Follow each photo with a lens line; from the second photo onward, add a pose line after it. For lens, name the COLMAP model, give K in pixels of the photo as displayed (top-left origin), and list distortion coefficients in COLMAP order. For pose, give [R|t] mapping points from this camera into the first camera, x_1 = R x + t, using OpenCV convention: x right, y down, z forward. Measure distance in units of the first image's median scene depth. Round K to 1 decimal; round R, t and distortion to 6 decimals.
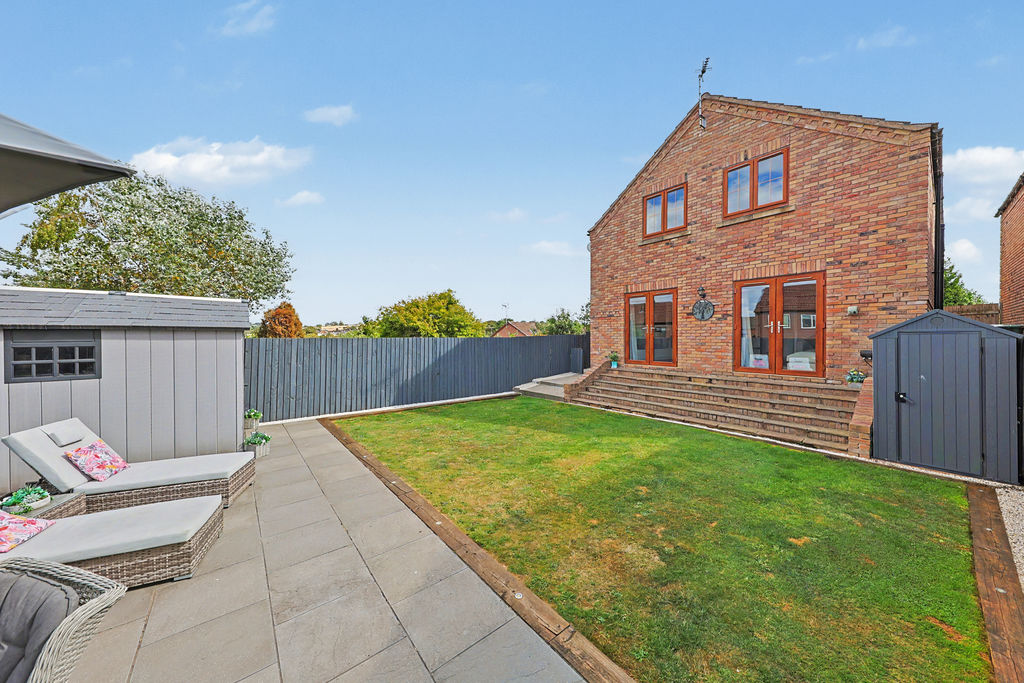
lens RADIAL K [[345.9, 0, 522.3], [0, 345.9, 341.2], [0, 0, 1]] dist [0.002048, 0.000088]
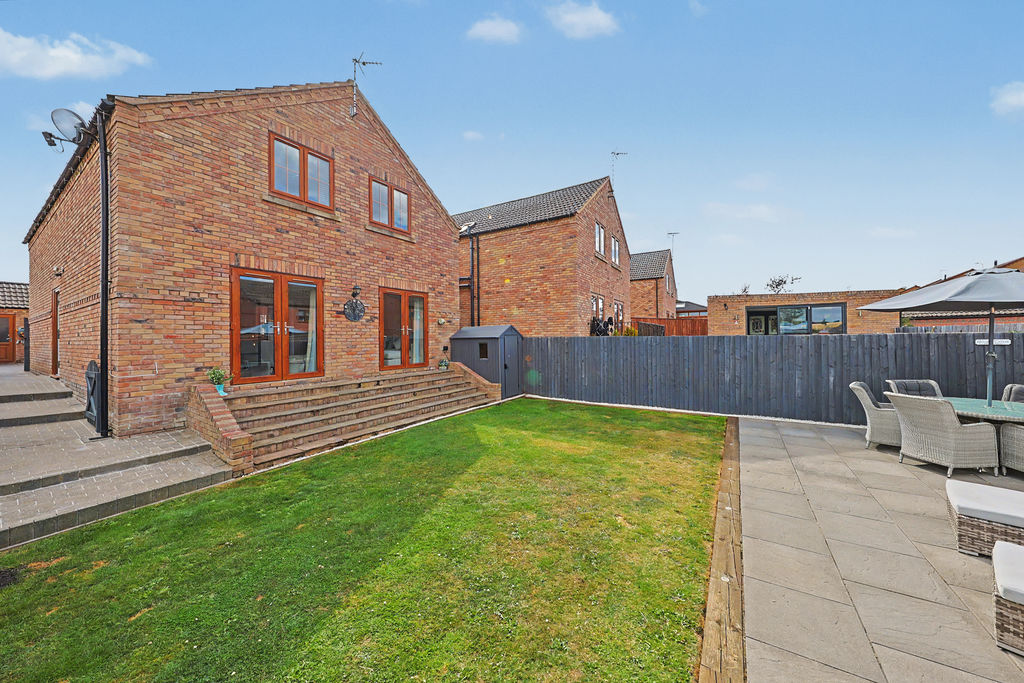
lens RADIAL K [[340.6, 0, 528.6], [0, 340.6, 336.0], [0, 0, 1]] dist [0.001403, 0.000024]
pose [[-0.326006, 0.011310, 0.945300, -0.500704], [0.025240, 0.999676, -0.003257, -0.005299], [-0.945031, 0.022797, -0.326186, 0.868040]]
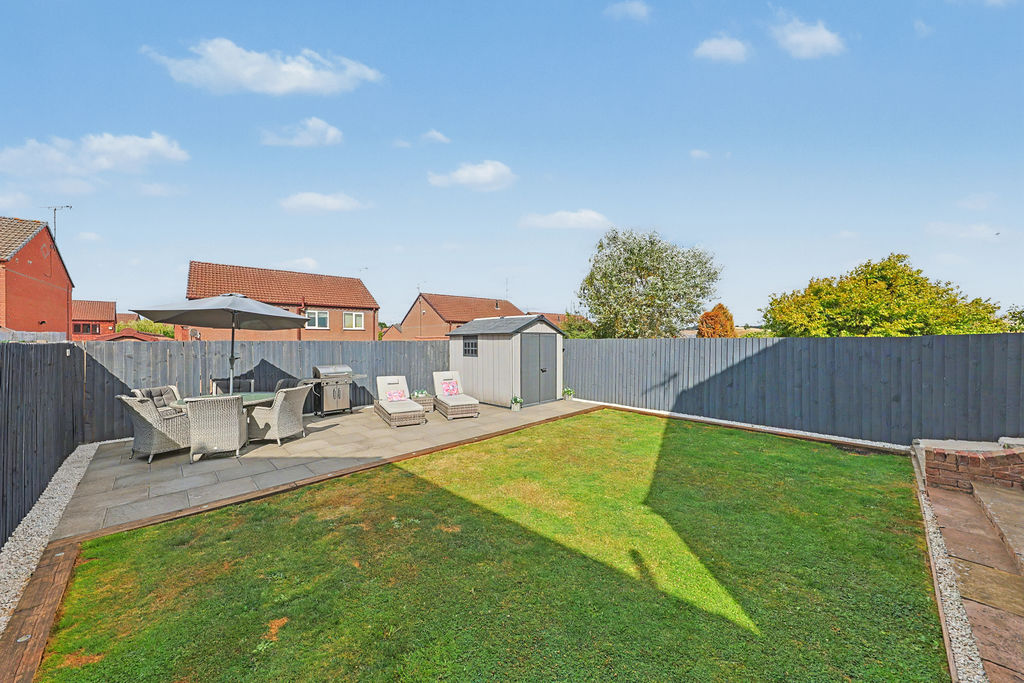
lens RADIAL K [[361.3, 0, 512.0], [0, 361.3, 341.5], [0, 0, 1]] dist [-0.000256, 0.000035]
pose [[0.071460, 0.004763, -0.997432, 0.581276], [-0.007647, 0.999962, 0.004227, -0.002270], [0.997414, 0.007325, 0.071494, 0.530455]]
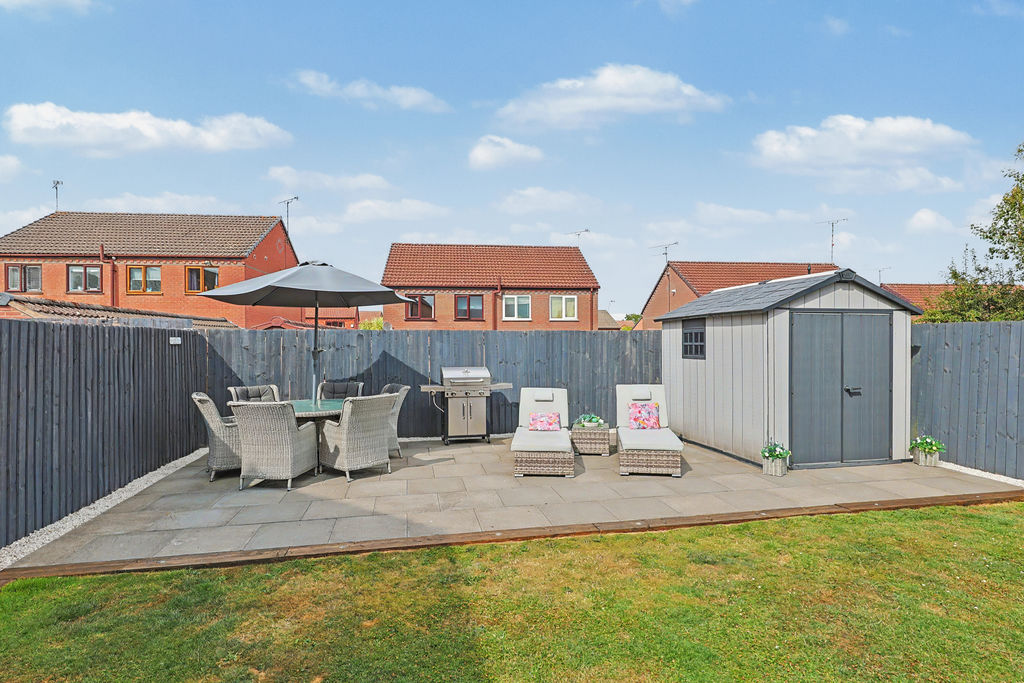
lens RADIAL K [[539.7, 0, 516.7], [0, 539.7, 340.2], [0, 0, 1]] dist [0.001783, -0.000655]
pose [[-0.480878, 0.000830, -0.876787, 0.352732], [-0.006915, 0.999965, 0.004739, 0.018922], [0.876760, 0.008342, -0.480855, 0.663596]]
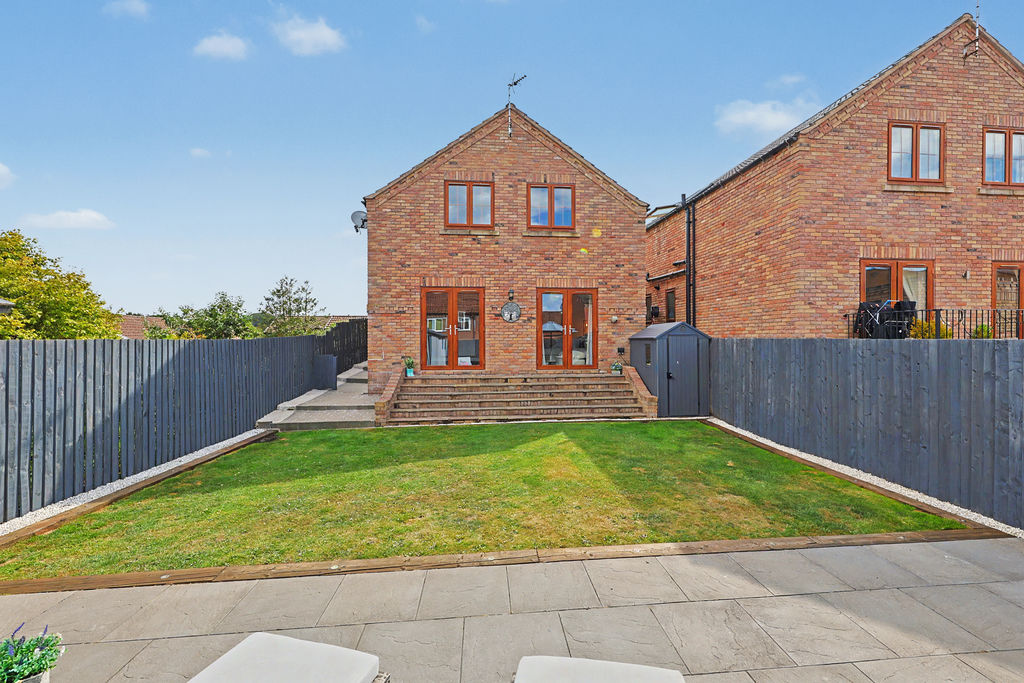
lens RADIAL K [[427.4, 0, 534.8], [0, 427.4, 339.8], [0, 0, 1]] dist [-0.000318, 0.000051]
pose [[0.550162, -0.000474, 0.835058, -0.504640], [0.011513, 0.999909, -0.007017, 0.001880], [-0.834979, 0.013474, 0.550117, 0.246500]]
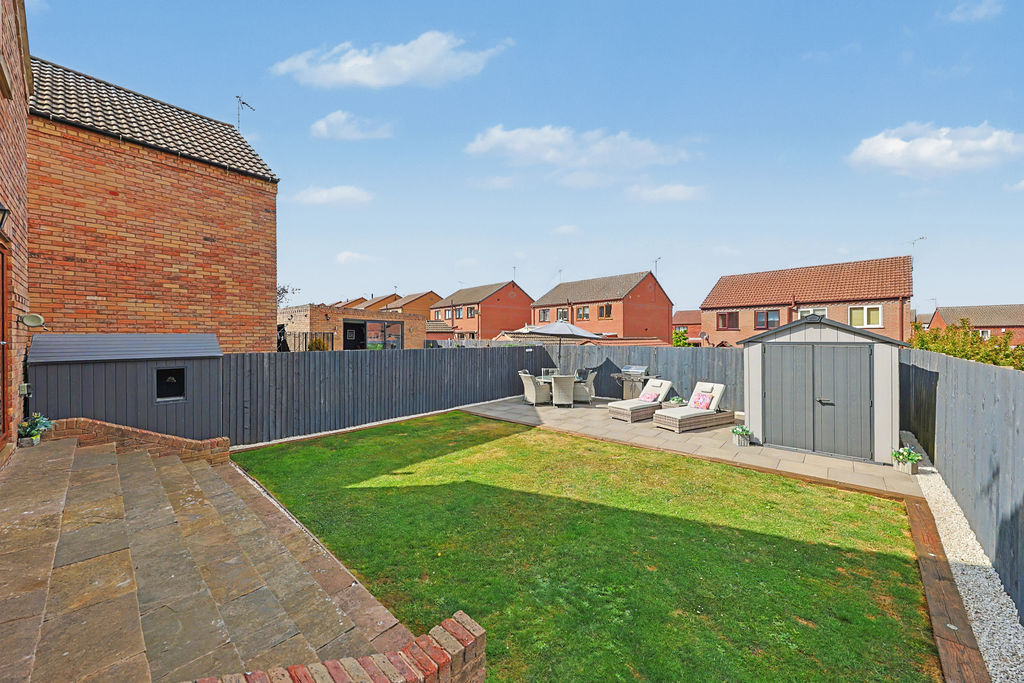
lens RADIAL K [[361.3, 0, 512.0], [0, 361.3, 341.5], [0, 0, 1]] dist [-0.000256, 0.000035]
pose [[-0.990514, 0.008206, -0.137164, 0.146903], [0.005252, 0.999747, 0.021885, -0.046663], [0.137309, 0.020957, -0.990307, 1.343216]]
